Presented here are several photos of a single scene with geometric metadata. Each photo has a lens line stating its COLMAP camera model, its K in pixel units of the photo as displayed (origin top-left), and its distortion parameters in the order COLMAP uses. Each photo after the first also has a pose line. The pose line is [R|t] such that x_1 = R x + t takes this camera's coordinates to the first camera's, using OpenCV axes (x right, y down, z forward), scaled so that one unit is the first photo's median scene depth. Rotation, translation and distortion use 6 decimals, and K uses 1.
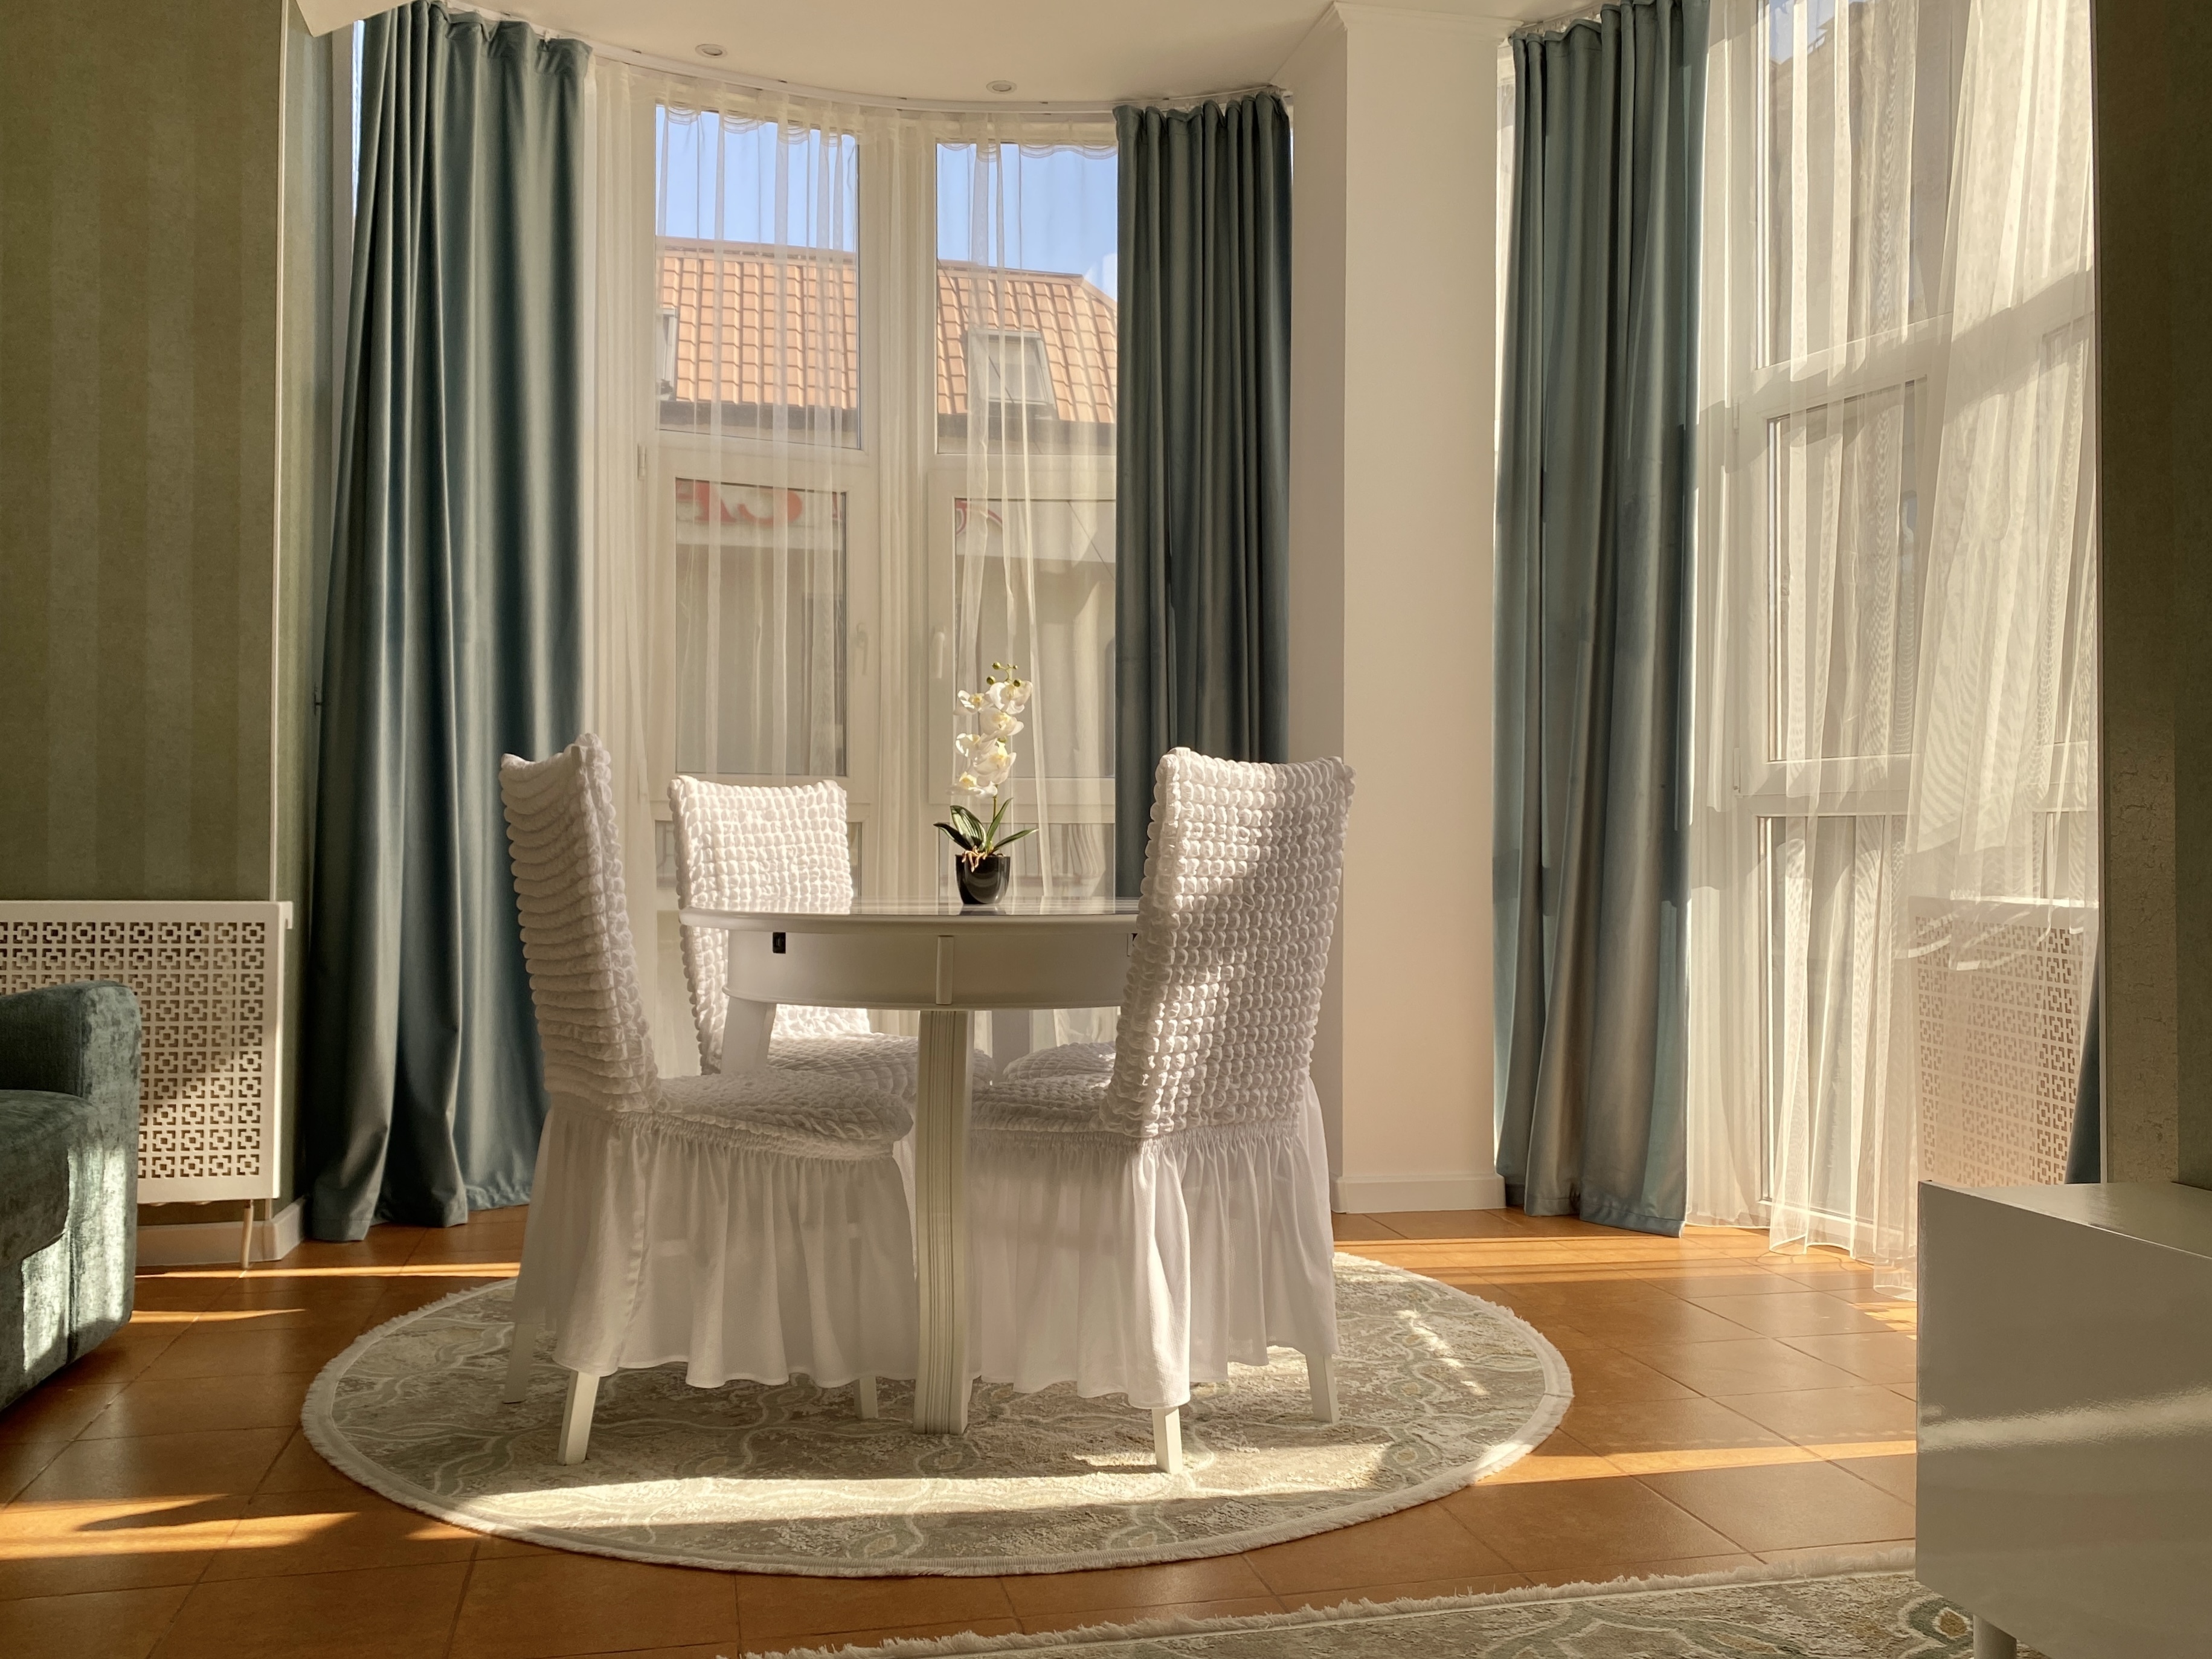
lens RADIAL K [[1781.3, 0, 1082.7], [0, 1781.3, 841.0], [0, 0, 1]] dist [0.062302, -0.140527]
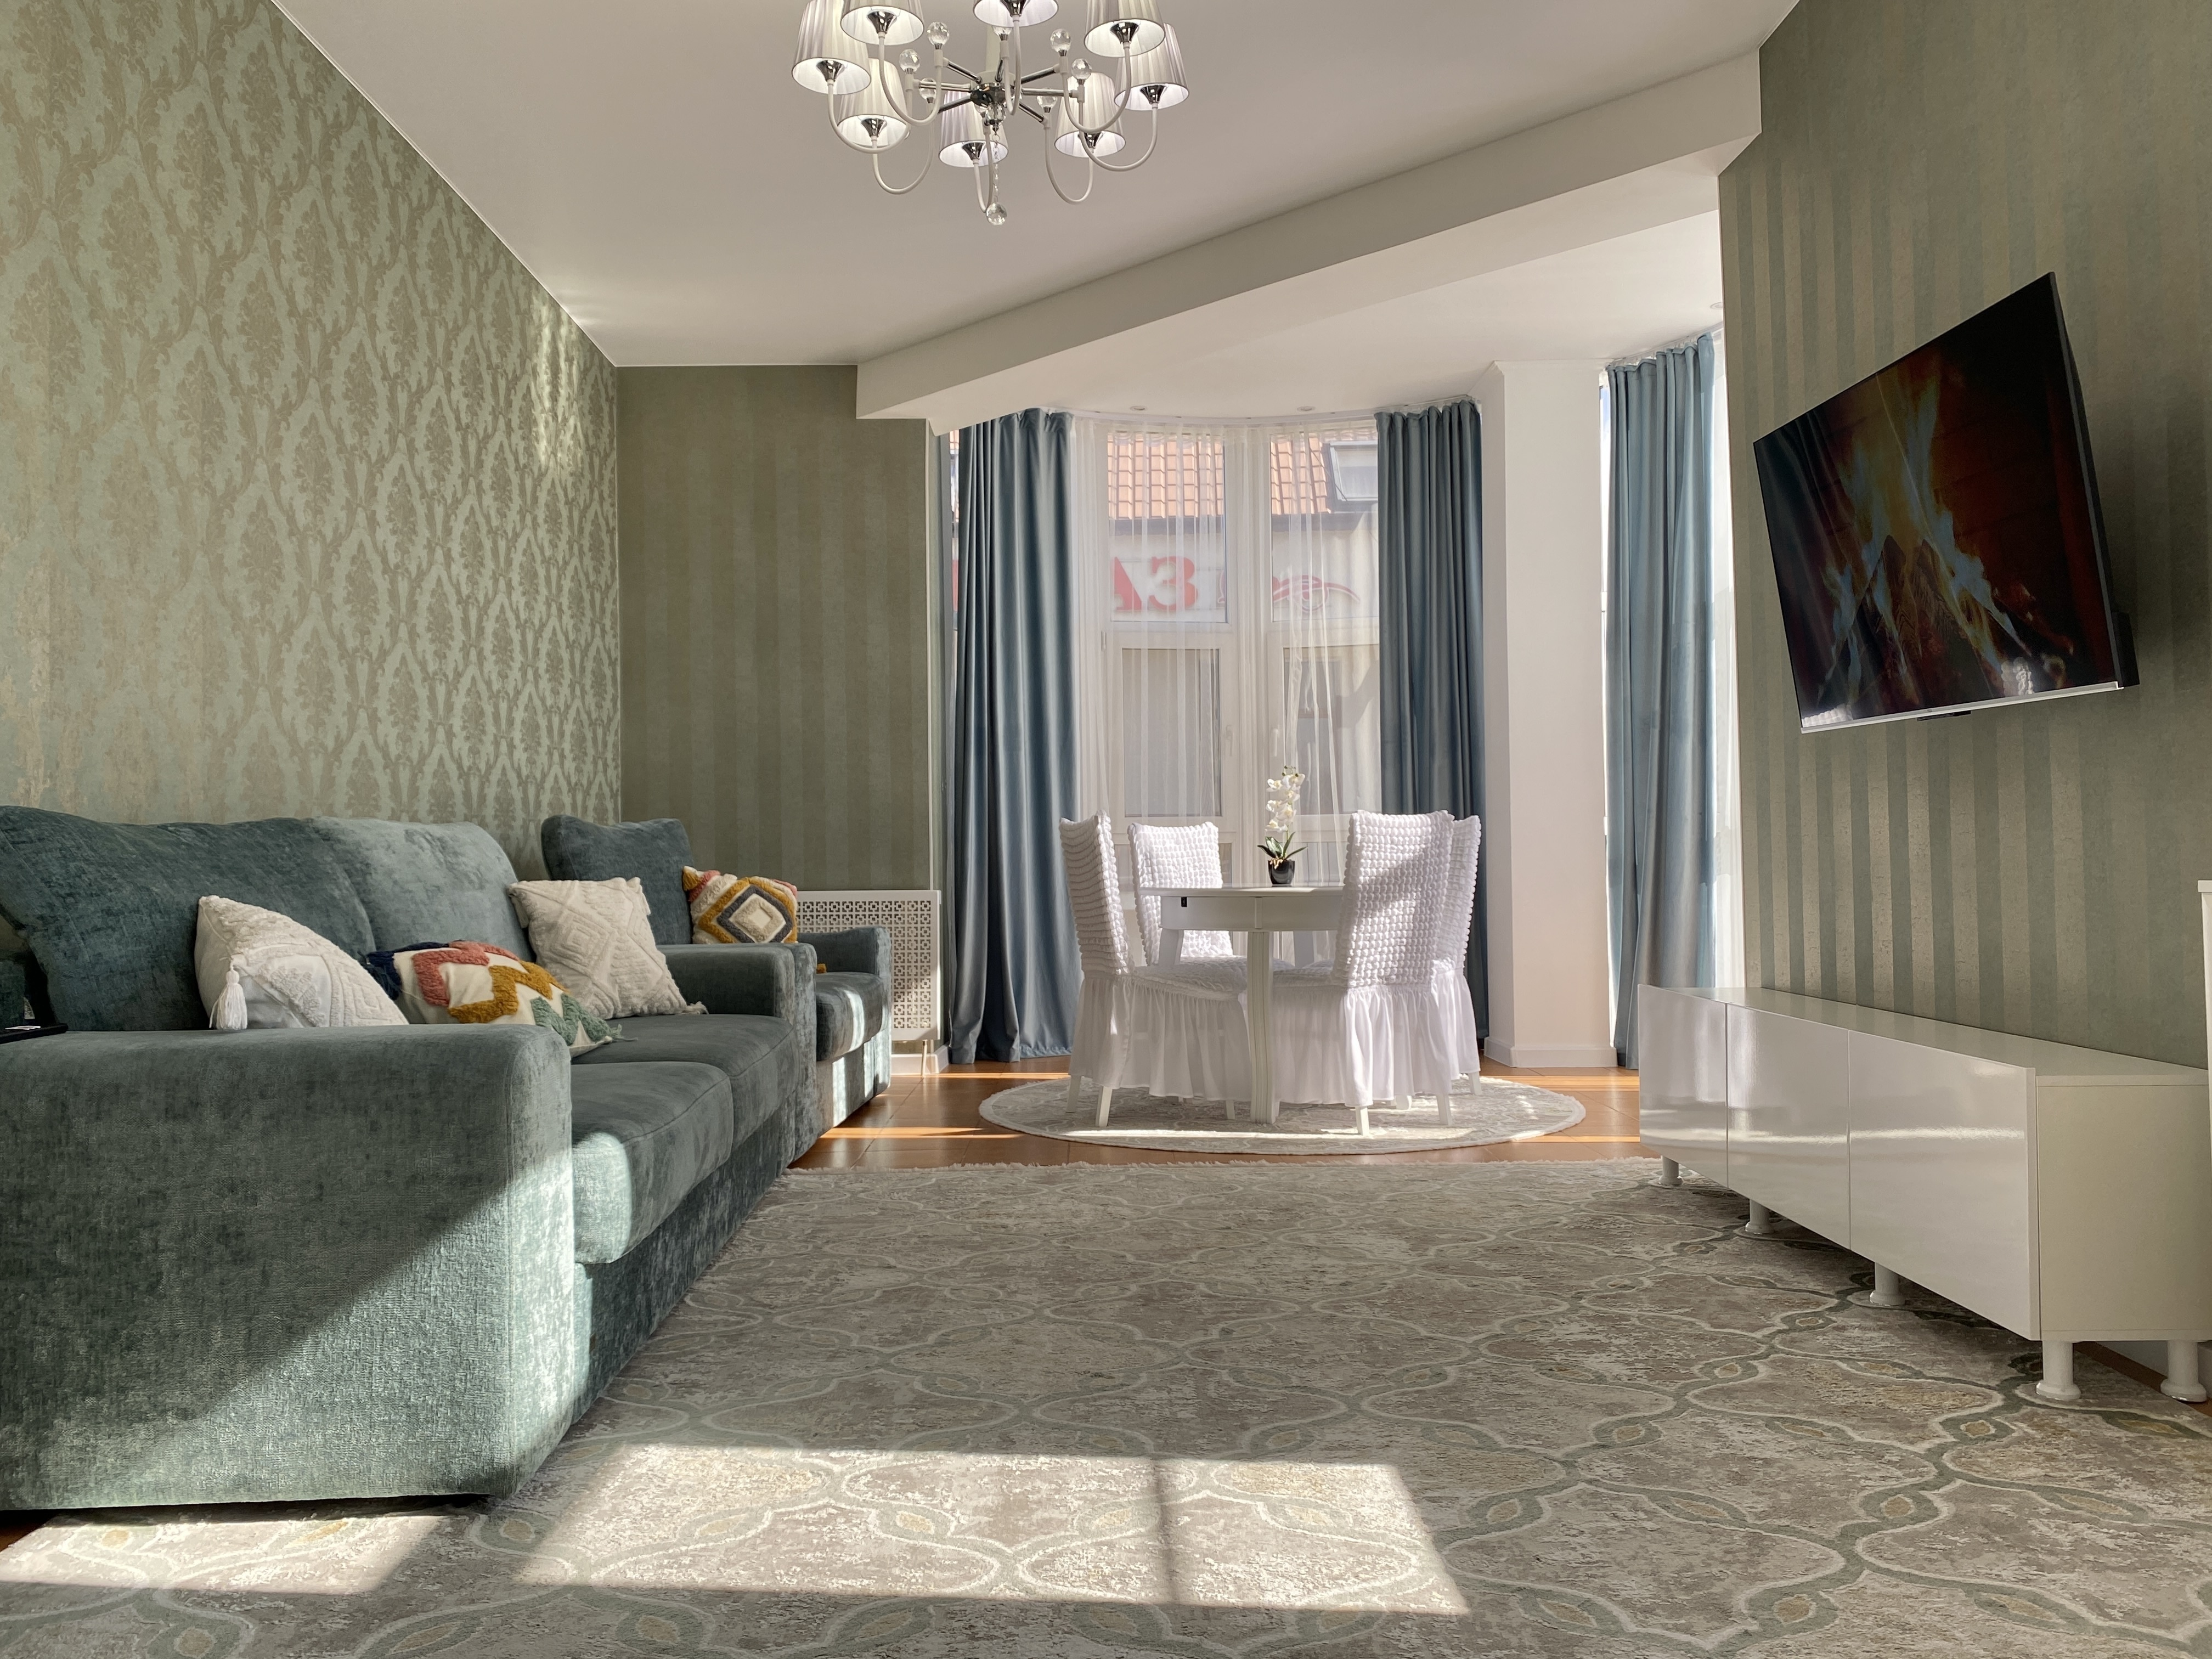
lens RADIAL K [[1781.1, 0, 1082.7], [0, 1781.1, 841.0], [0, 0, 1]] dist [0.062302, -0.140527]
pose [[0.974614, -0.019541, -0.223038, 0.161322], [0.018646, 0.999807, -0.006116, -0.006040], [0.223115, 0.001802, 0.974790, -0.951418]]
